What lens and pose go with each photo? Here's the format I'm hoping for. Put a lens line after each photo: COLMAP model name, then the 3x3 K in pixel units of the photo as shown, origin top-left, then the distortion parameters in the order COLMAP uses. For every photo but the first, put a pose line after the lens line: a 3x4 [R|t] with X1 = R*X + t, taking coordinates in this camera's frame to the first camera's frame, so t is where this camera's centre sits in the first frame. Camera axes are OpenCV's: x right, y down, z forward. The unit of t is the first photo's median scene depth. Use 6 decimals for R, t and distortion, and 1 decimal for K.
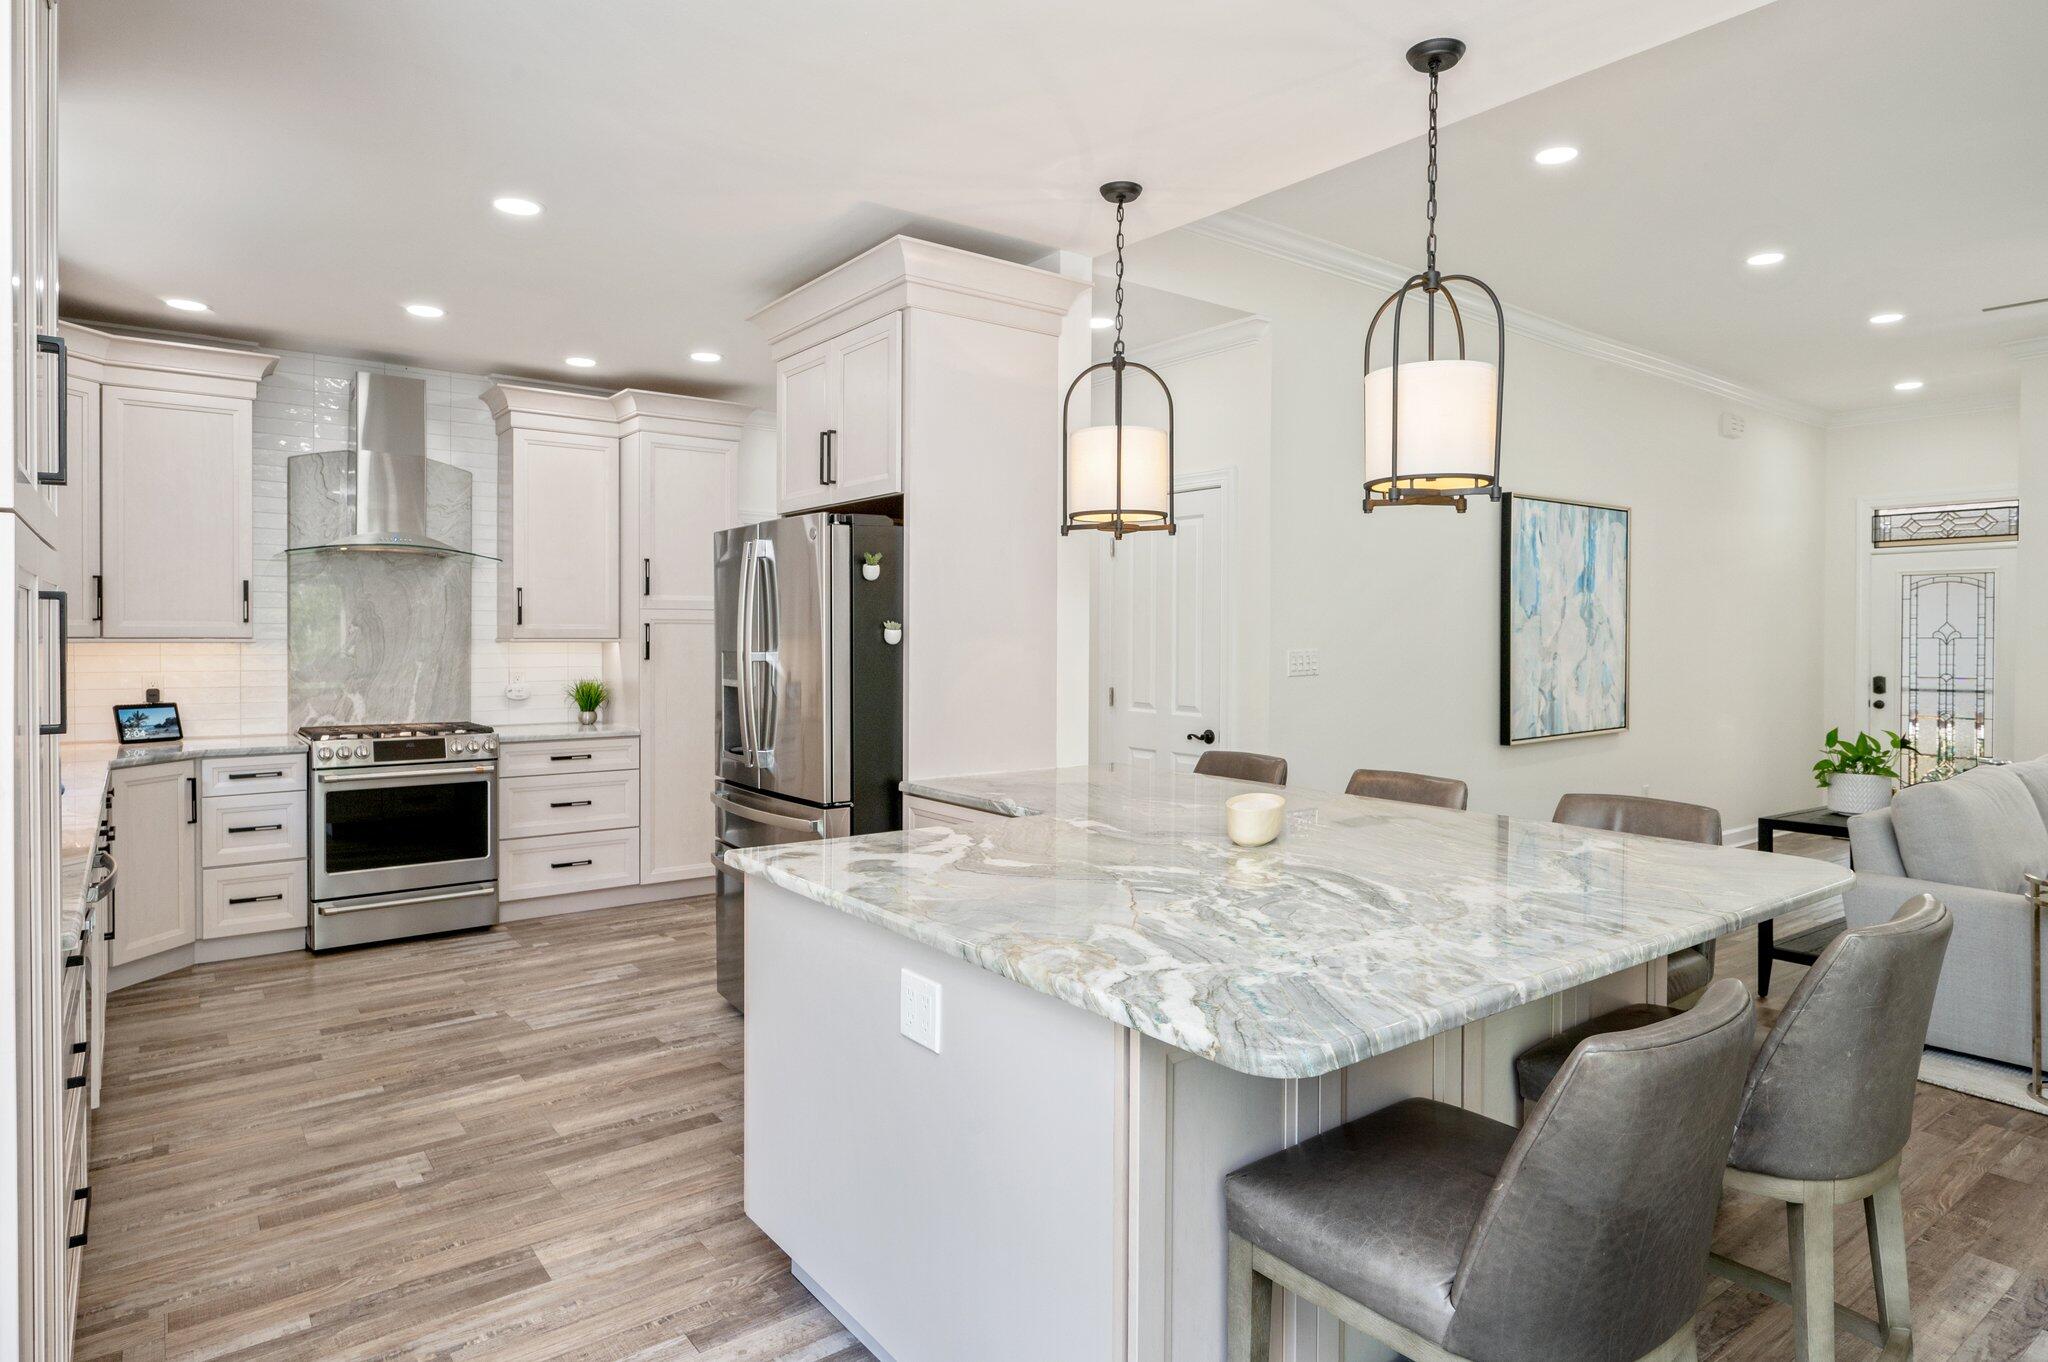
lens RADIAL K [[1151.5, 0, 1027.2], [0, 1151.5, 643.2], [0, 0, 1]] dist [-0.000769, 0.001015]
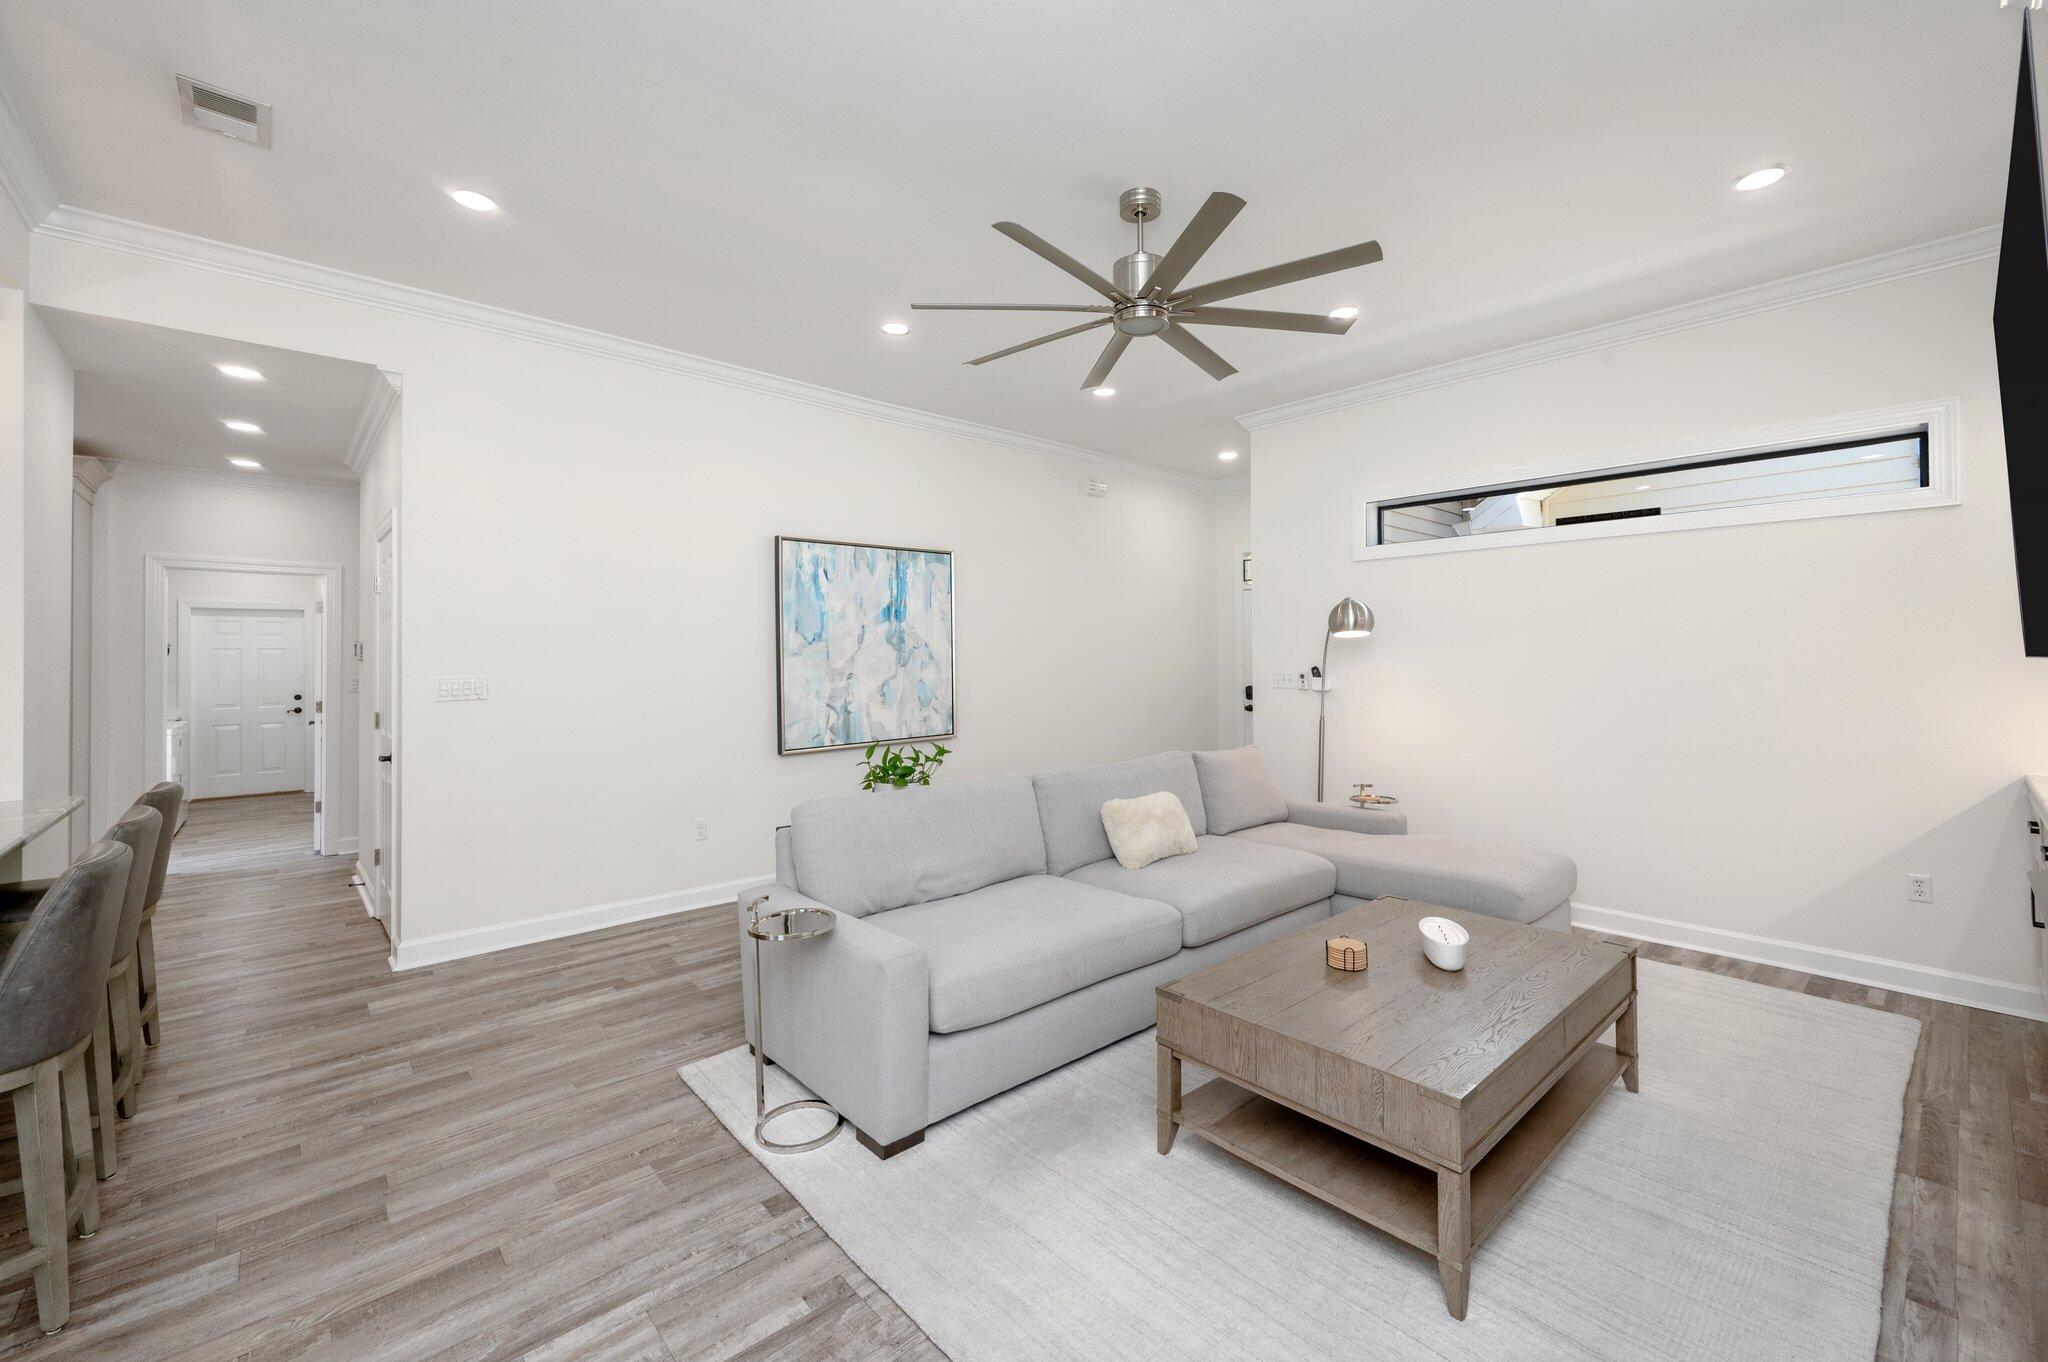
lens RADIAL K [[822.8, 0, 1035.9], [0, 822.8, 656.6], [0, 0, 1]] dist [0.001123, -0.000449]
pose [[0.996354, -0.013843, 0.084181, 0.713894], [0.014567, 0.999862, -0.007995, 0.000784], [-0.084059, 0.009192, 0.996418, 0.183409]]
